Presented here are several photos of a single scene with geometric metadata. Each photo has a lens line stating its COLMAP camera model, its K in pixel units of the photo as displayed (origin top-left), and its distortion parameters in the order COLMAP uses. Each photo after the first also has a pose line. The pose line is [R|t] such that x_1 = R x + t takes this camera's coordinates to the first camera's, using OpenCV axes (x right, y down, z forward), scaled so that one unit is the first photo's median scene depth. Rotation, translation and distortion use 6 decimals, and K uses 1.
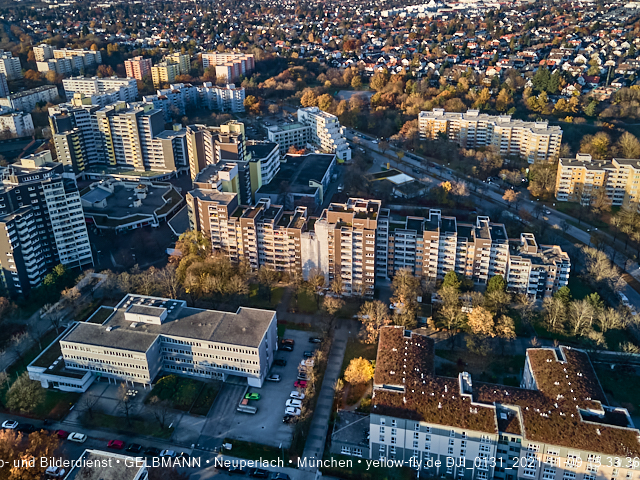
lens RADIAL K [[473.5, 0, 317.9], [0, 473.5, 179.6], [0, 0, 1]] dist [0.030564, 0.015735]
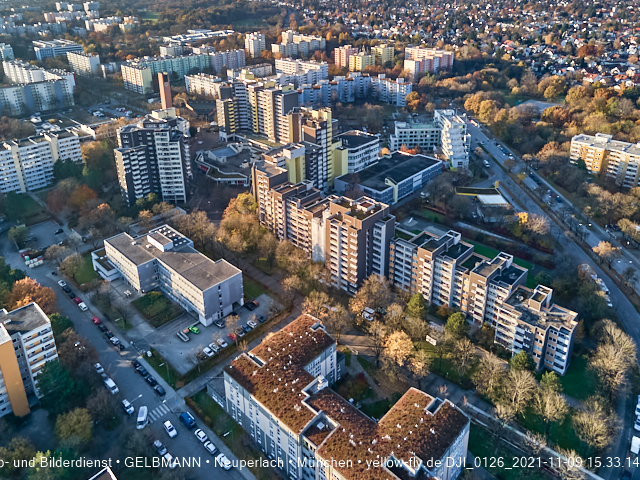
lens RADIAL K [[469.3, 0, 319.0], [0, 469.3, 184.5], [0, 0, 1]] dist [0.031074, 0.015766]
pose [[0.851825, 0.221710, -0.474594, 0.420369], [-0.211041, 0.974483, 0.076450, -0.038774], [0.479433, 0.035036, 0.876879, 0.069505]]
